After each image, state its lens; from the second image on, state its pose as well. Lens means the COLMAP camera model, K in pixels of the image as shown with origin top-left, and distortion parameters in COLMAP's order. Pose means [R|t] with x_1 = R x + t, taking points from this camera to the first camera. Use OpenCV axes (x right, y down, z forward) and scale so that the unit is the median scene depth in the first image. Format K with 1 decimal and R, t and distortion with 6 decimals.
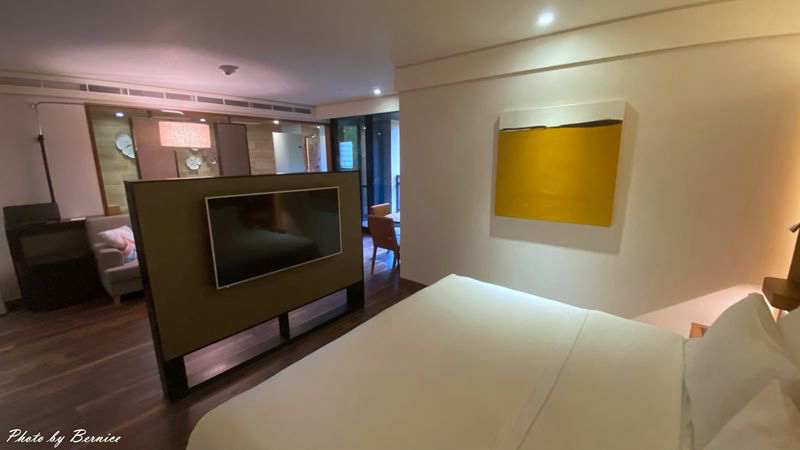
lens RADIAL K [[321.8, 0, 400.0], [0, 321.8, 225.0], [0, 0, 1]] dist [0.000611, 0.000022]
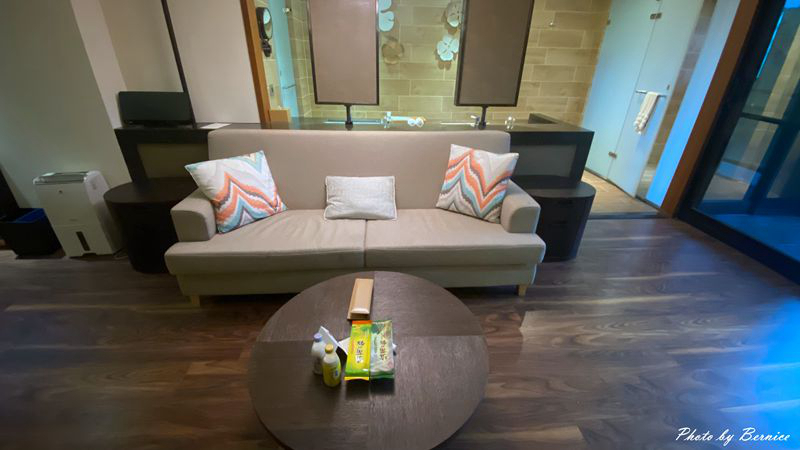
lens RADIAL K [[321.8, 0, 400.0], [0, 321.8, 225.0], [0, 0, 1]] dist [0.000611, 0.000022]
pose [[0.685519, 0.344796, -0.641232, -0.334173], [-0.174694, 0.932917, 0.314878, -0.097755], [0.706785, -0.103835, 0.699766, 0.827744]]
